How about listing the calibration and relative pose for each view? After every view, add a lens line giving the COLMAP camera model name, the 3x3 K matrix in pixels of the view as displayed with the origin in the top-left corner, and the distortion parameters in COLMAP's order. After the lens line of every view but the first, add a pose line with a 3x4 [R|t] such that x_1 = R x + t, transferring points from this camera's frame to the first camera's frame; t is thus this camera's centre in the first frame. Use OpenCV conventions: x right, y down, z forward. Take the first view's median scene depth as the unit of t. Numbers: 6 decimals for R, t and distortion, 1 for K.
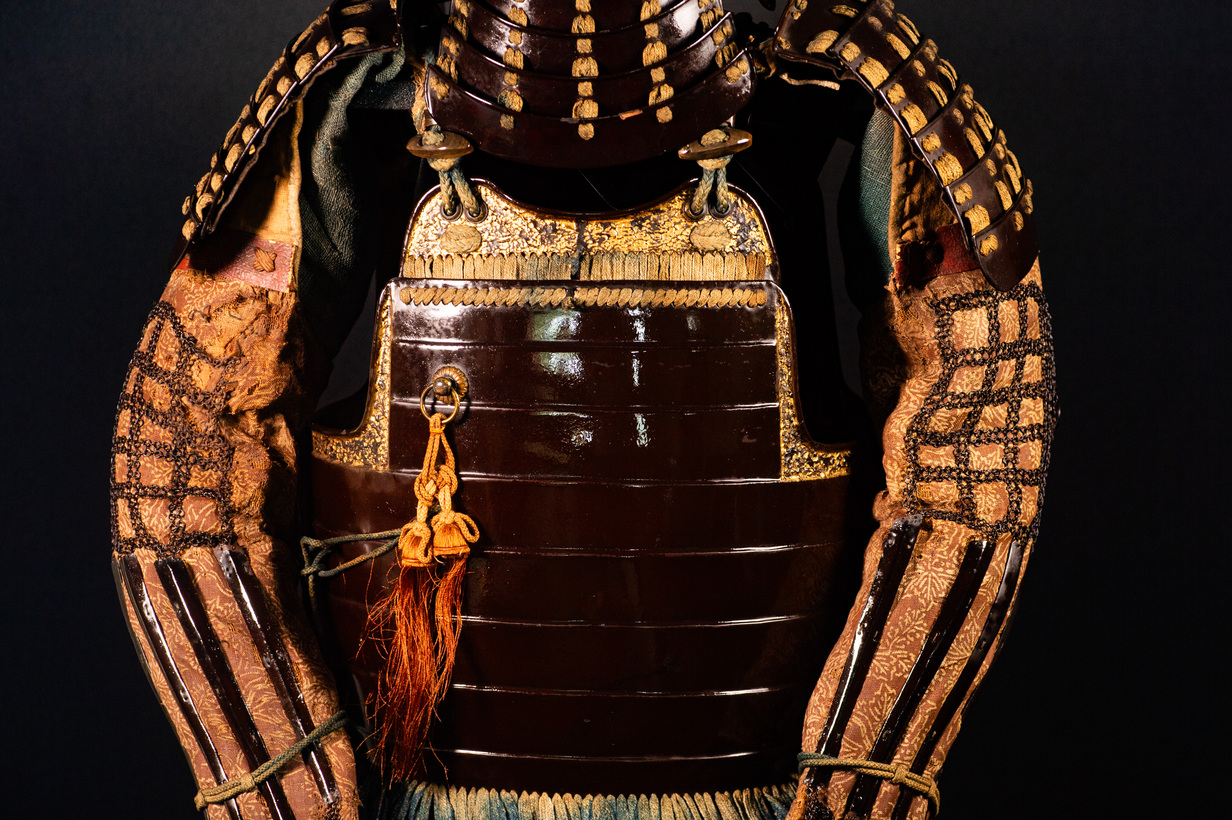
lens RADIAL K [[3567.9, 0, 611.9], [0, 3567.9, 399.5], [0, 0, 1]] dist [0.307064, 0.000000]
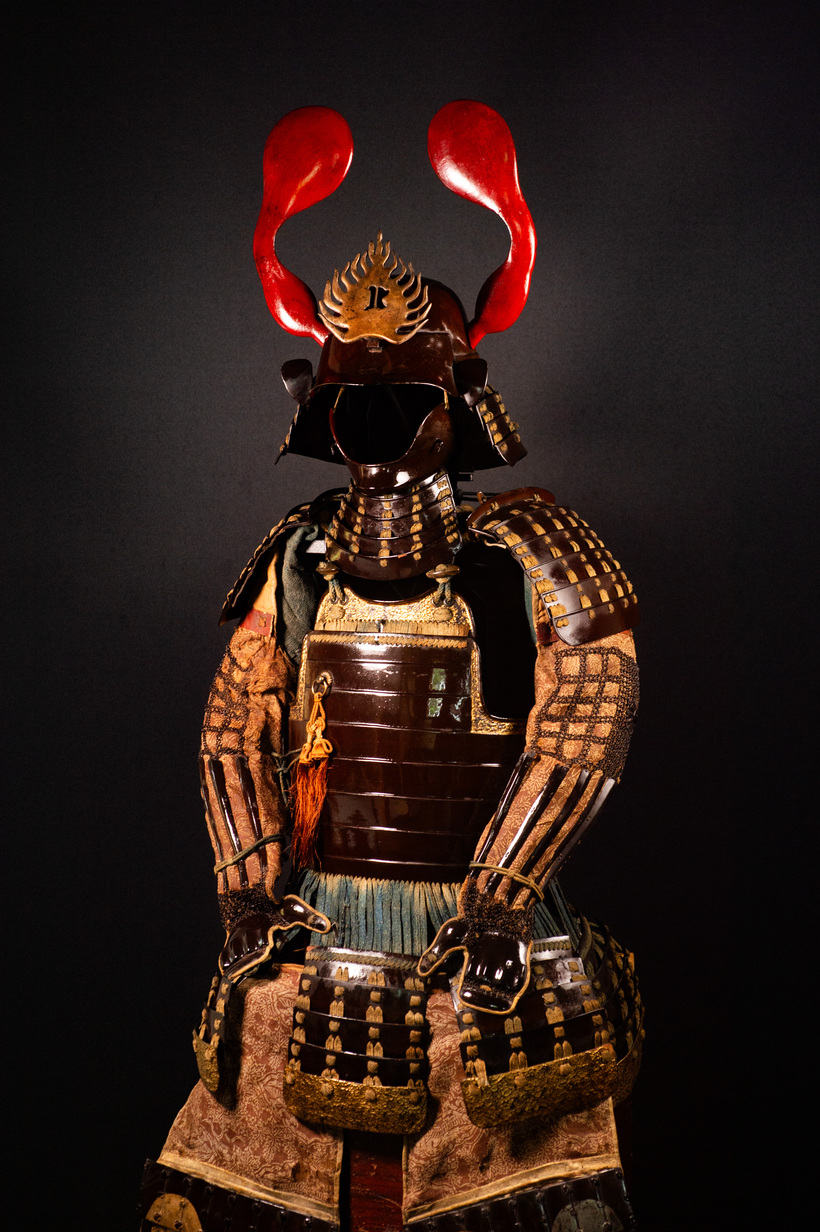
lens RADIAL K [[3567.9, 0, 411.0], [0, 3567.9, 618.7], [0, 0, 1]] dist [0.307064, 0.000000]
pose [[0.931128, 0.034086, -0.363095, 0.770628], [-0.071703, 0.993300, -0.090630, 0.148396], [0.357573, 0.110423, 0.927334, -0.962653]]
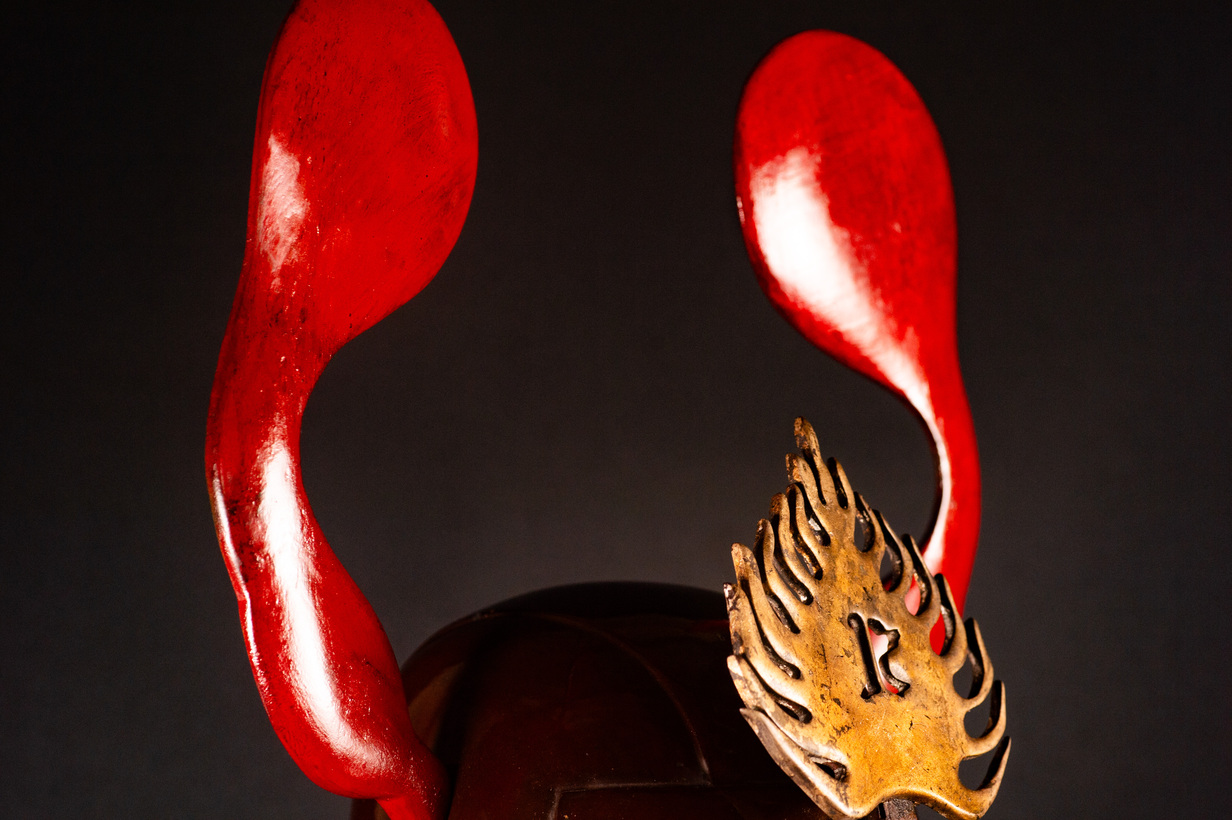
lens RADIAL K [[3567.9, 0, 615.3], [0, 3567.9, 409.8], [0, 0, 1]] dist [0.307064, 0.000000]
pose [[0.807782, 0.064433, 0.585949, -0.377748], [0.105994, 0.961932, -0.251899, -0.119130], [-0.579874, 0.265586, 0.770202, 0.496596]]
